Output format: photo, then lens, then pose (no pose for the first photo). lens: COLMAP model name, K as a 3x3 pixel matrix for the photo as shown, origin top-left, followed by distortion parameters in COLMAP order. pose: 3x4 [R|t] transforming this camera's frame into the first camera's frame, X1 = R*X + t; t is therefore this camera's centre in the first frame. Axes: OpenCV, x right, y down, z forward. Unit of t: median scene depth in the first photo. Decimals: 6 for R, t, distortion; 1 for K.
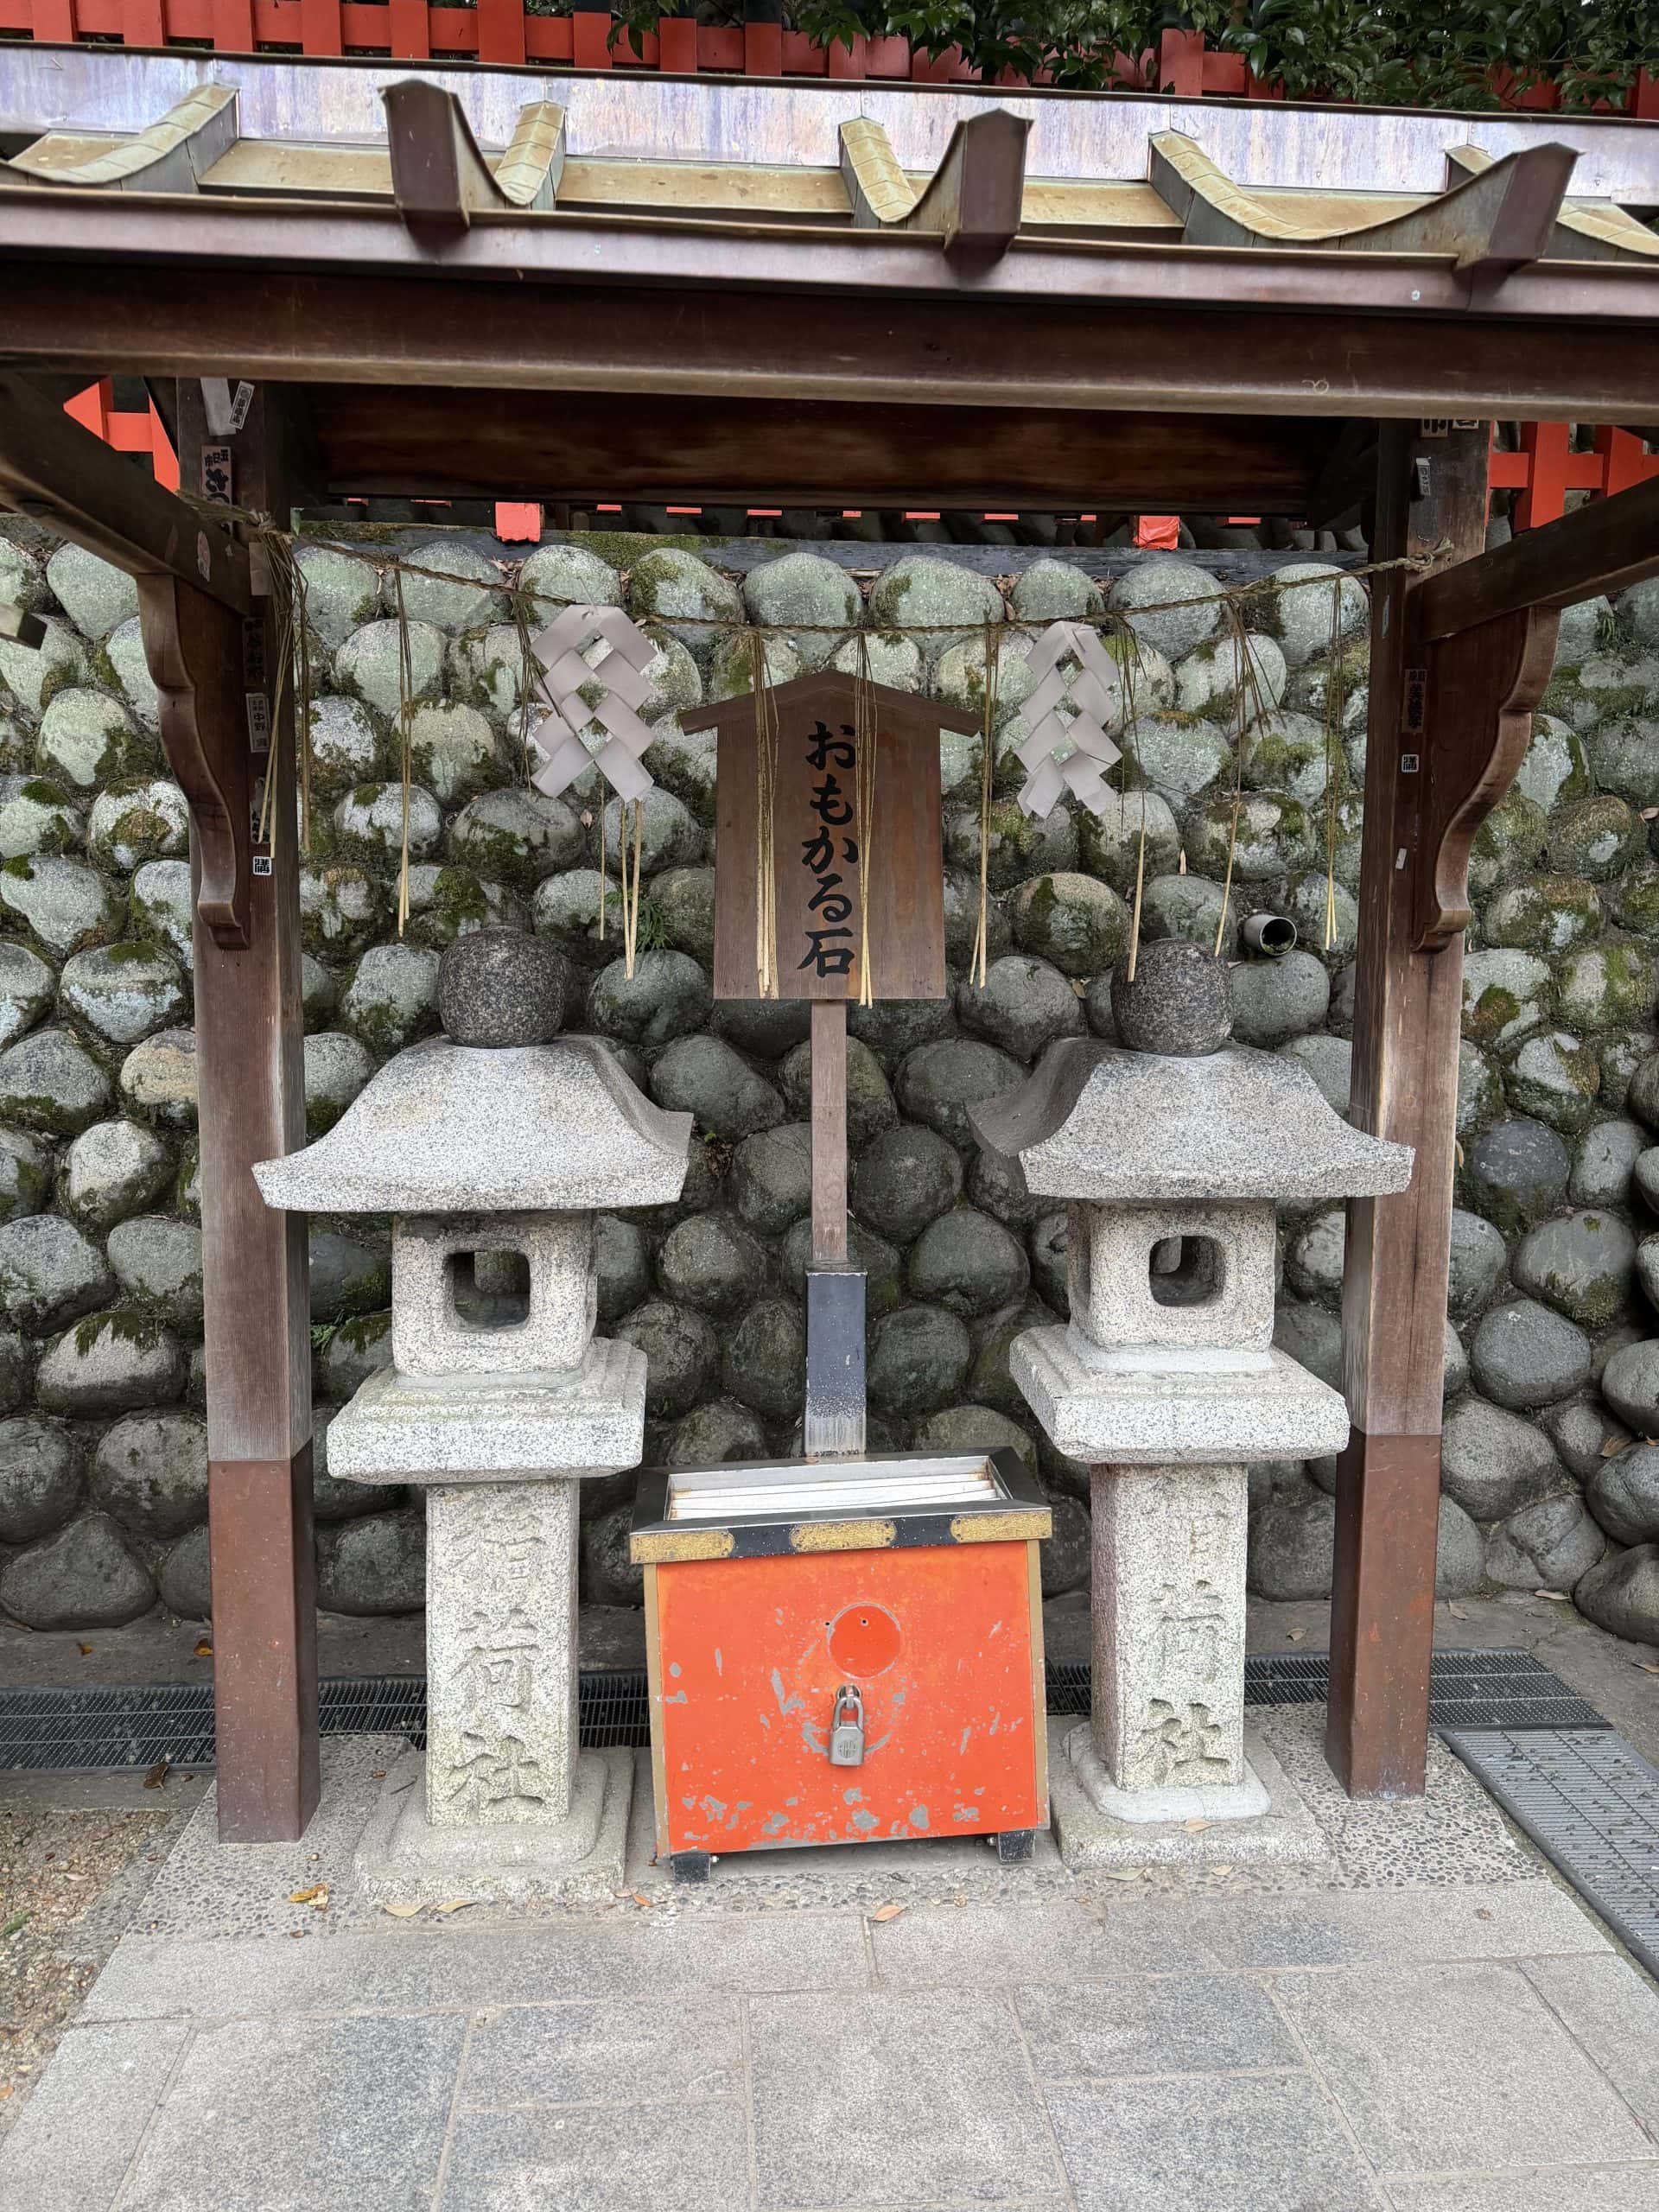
lens RADIAL K [[1558.6, 0, 829.5], [0, 1558.6, 1106.0], [0, 0, 1]] dist [-0.007130, -0.004400]
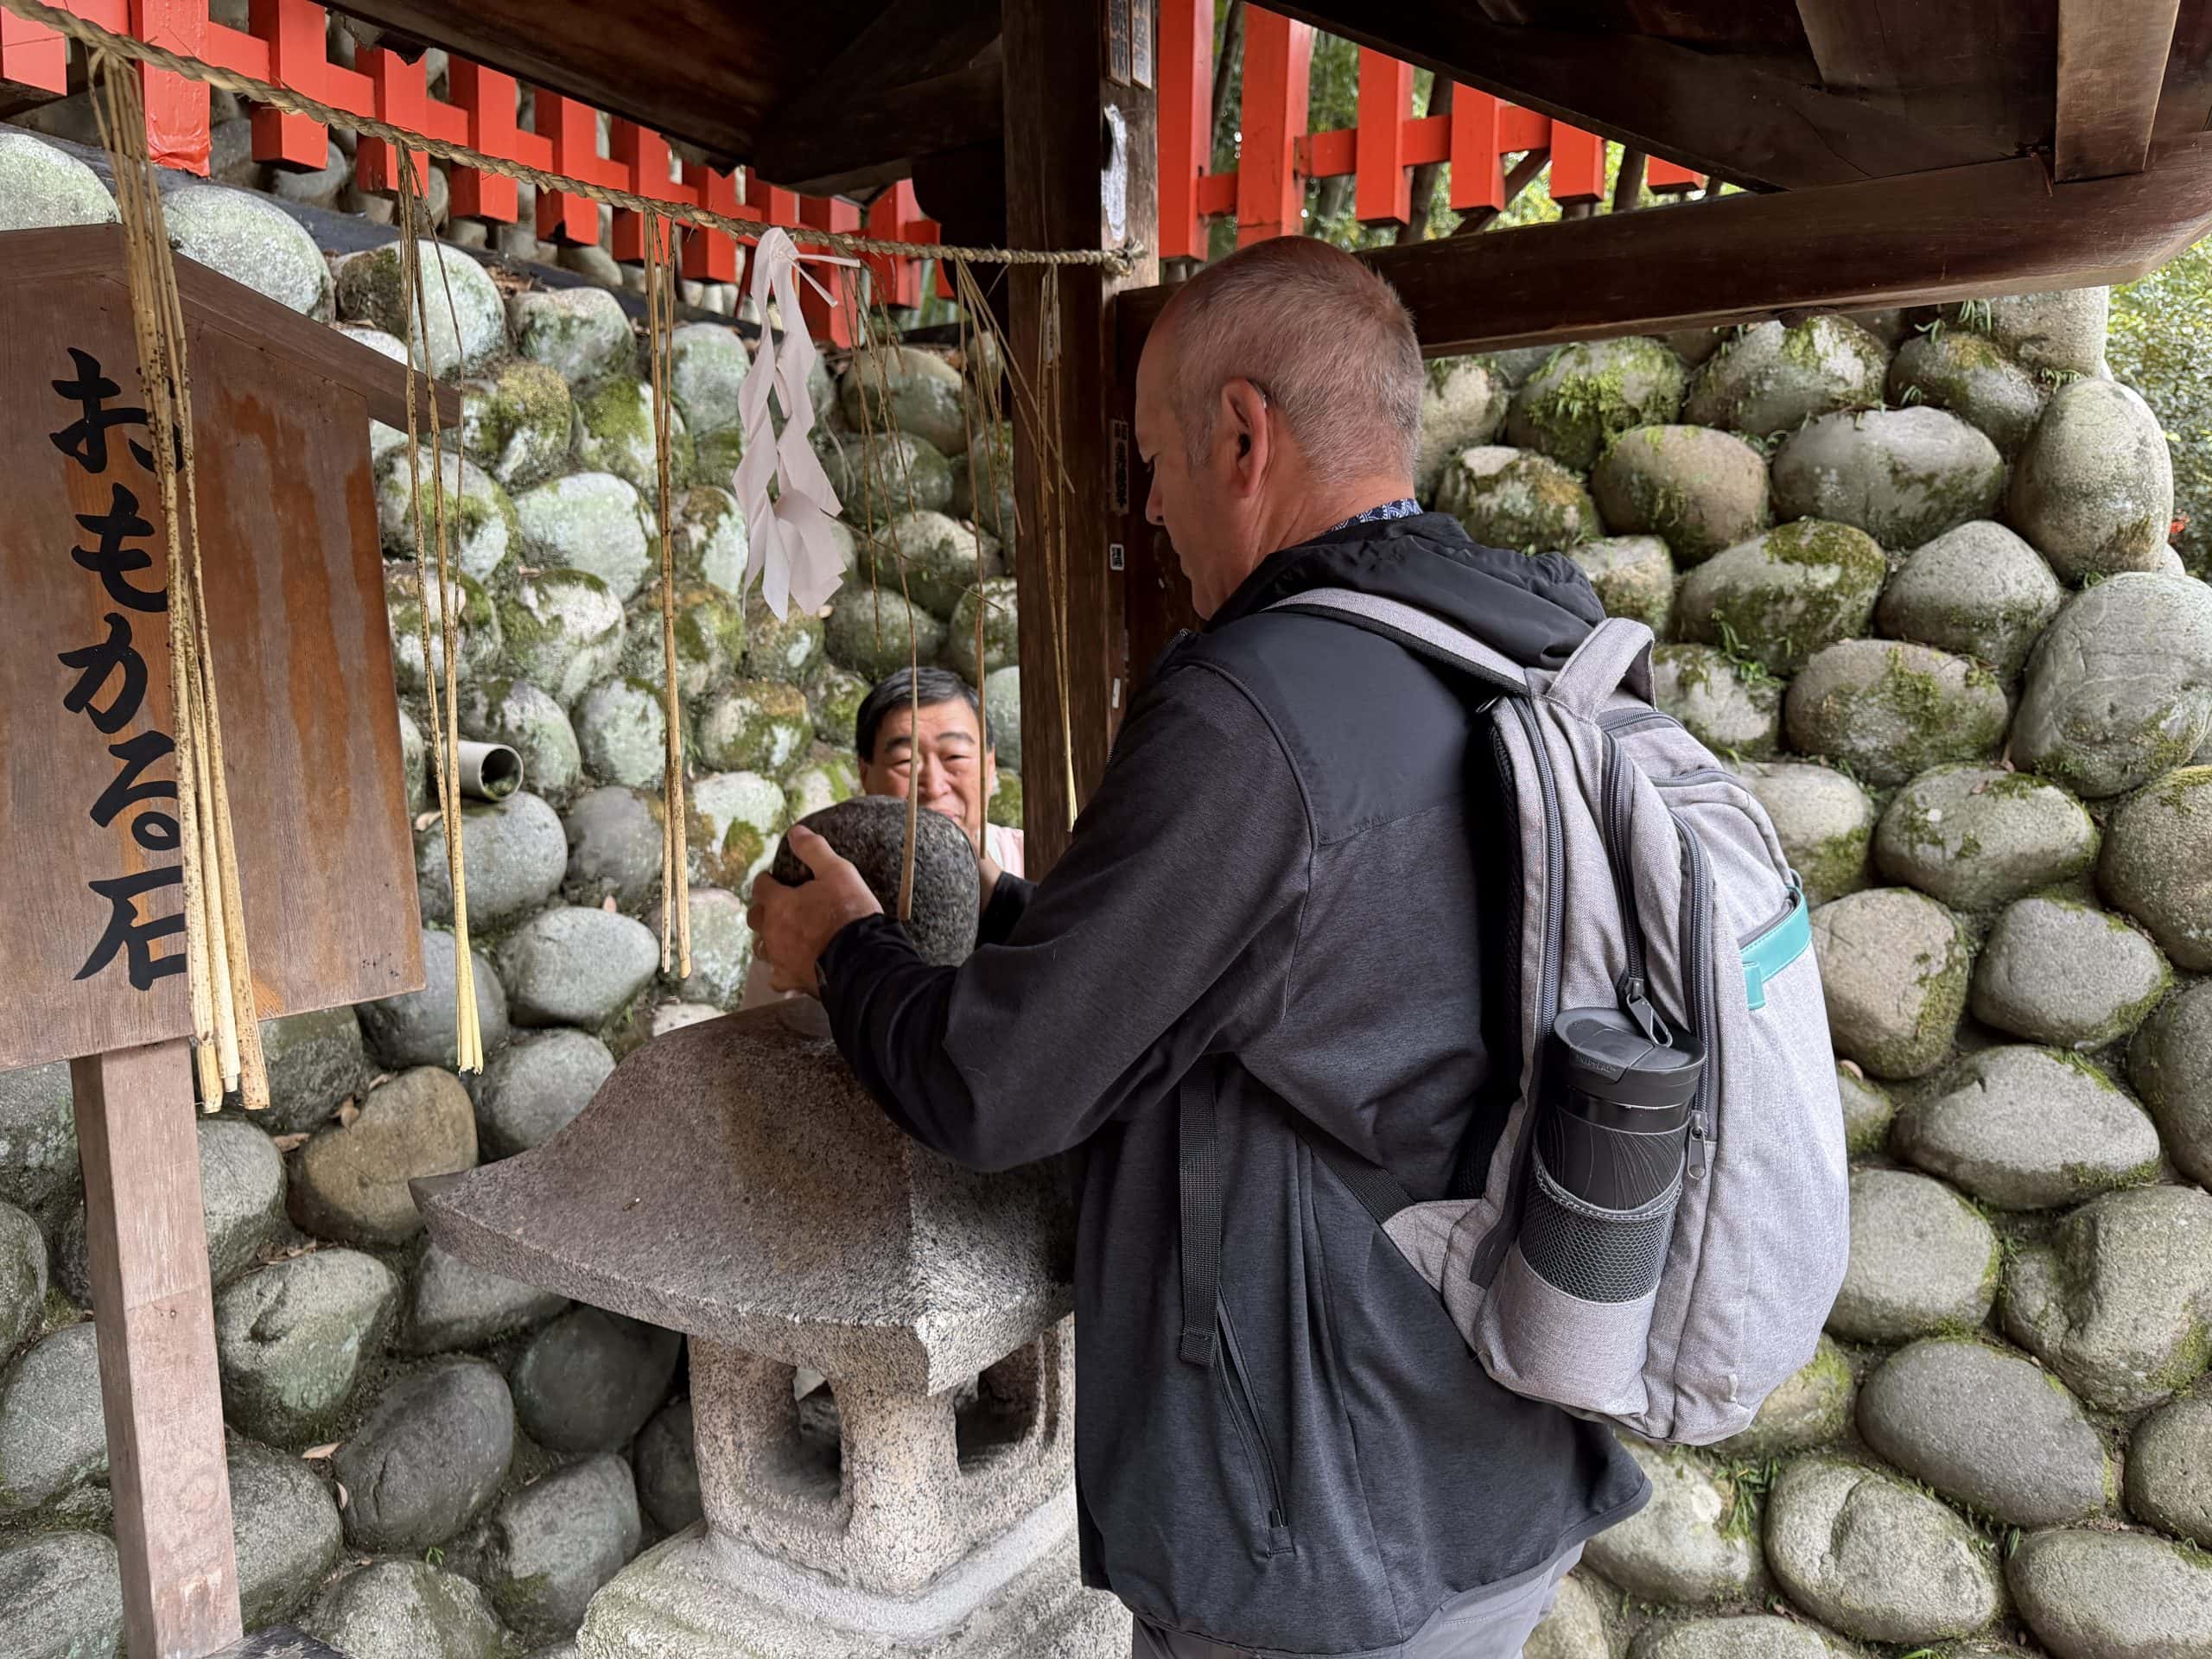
lens RADIAL K [[1555.8, 0, 1106.0], [0, 1555.8, 829.5], [0, 0, 1]] dist [0.086192, -0.112428]
pose [[0.583283, -0.080130, 0.808307, -0.120922], [0.106183, 0.994105, 0.021926, -0.069091], [-0.805298, 0.073040, 0.588353, 0.363657]]
